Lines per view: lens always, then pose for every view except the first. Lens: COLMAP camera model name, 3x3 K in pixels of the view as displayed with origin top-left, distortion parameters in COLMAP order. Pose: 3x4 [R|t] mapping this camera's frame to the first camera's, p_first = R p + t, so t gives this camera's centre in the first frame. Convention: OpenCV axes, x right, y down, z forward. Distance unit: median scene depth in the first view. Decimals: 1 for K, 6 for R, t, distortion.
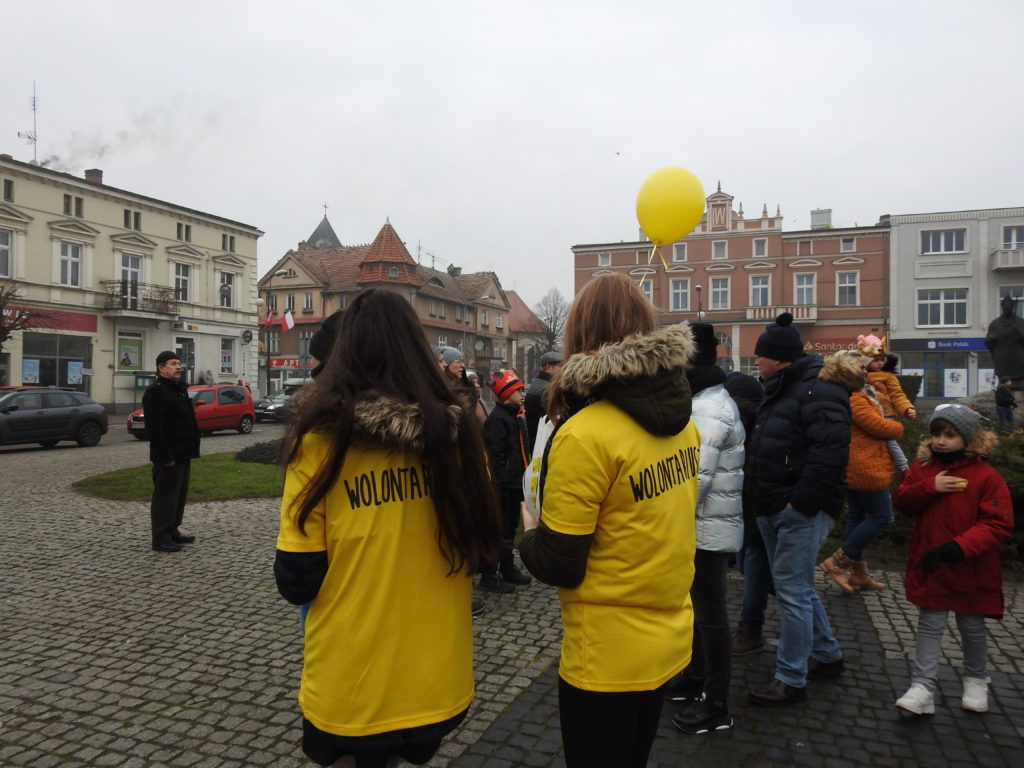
lens RADIAL K [[744.9, 0, 509.6], [0, 744.9, 380.5], [0, 0, 1]] dist [-0.000607, -0.001768]
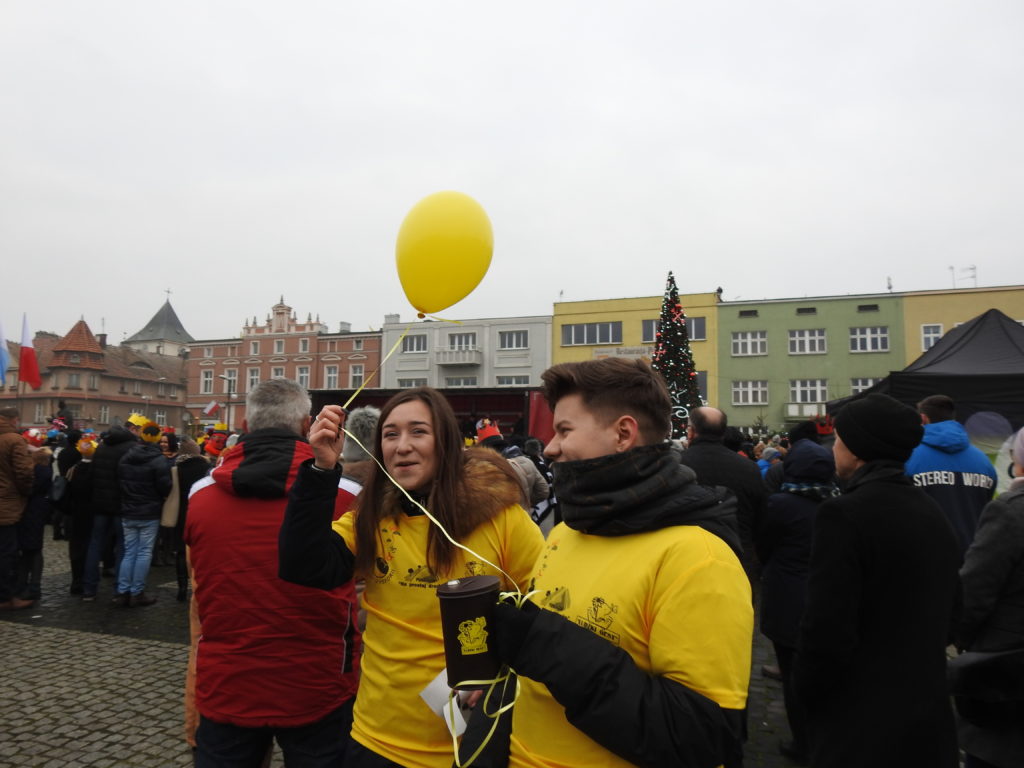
lens RADIAL K [[744.9, 0, 508.0], [0, 744.9, 384.6], [0, 0, 1]] dist [-0.000607, -0.001768]
pose [[0.999805, 0.008958, -0.017595, 0.717230], [-0.010419, 0.996342, -0.084815, -0.001704], [0.016771, 0.084982, 0.996241, -0.299928]]
